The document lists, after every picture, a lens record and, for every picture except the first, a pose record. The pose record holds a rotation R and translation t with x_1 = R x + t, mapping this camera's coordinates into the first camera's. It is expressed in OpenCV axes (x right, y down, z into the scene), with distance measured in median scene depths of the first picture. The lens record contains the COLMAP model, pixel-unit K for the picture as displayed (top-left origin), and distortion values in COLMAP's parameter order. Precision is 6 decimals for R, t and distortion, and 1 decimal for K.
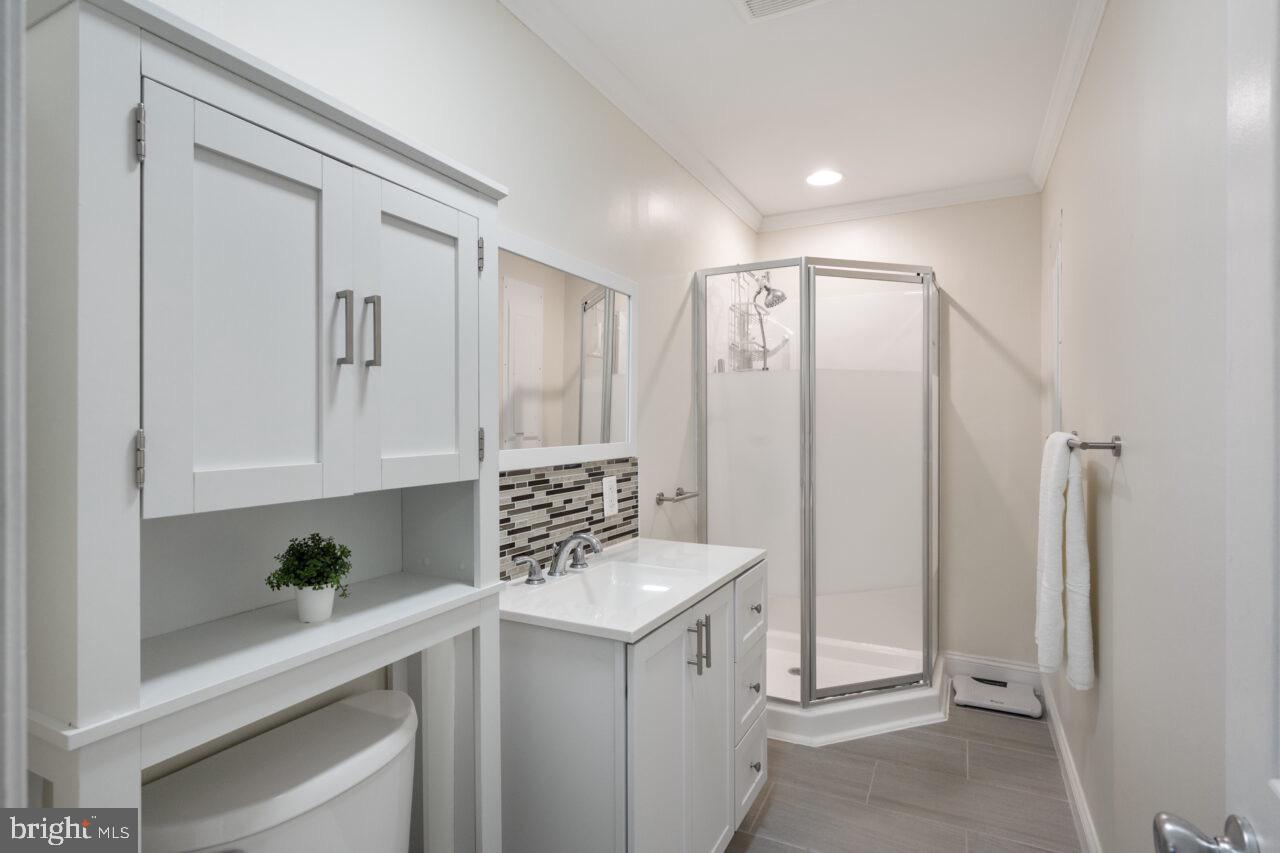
lens RADIAL K [[627.9, 0, 641.2], [0, 627.9, 424.0], [0, 0, 1]] dist [0.001827, -0.000144]
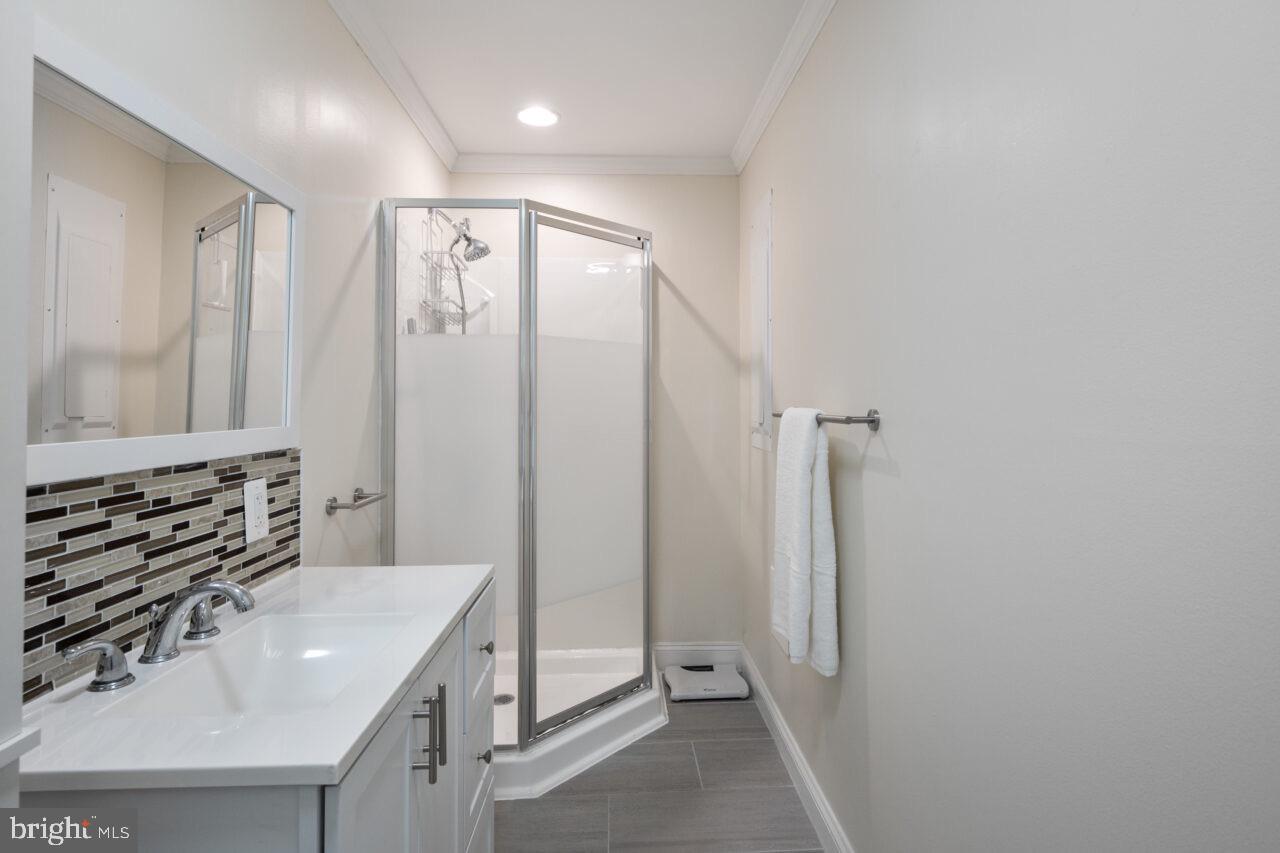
lens RADIAL K [[671.7, 0, 648.9], [0, 671.7, 387.3], [0, 0, 1]] dist [-0.004669, 0.004049]
pose [[0.869460, 0.010505, 0.493891, -0.031920], [0.003305, 0.999628, -0.027081, 0.006474], [-0.493991, 0.025179, 0.869102, 0.152862]]
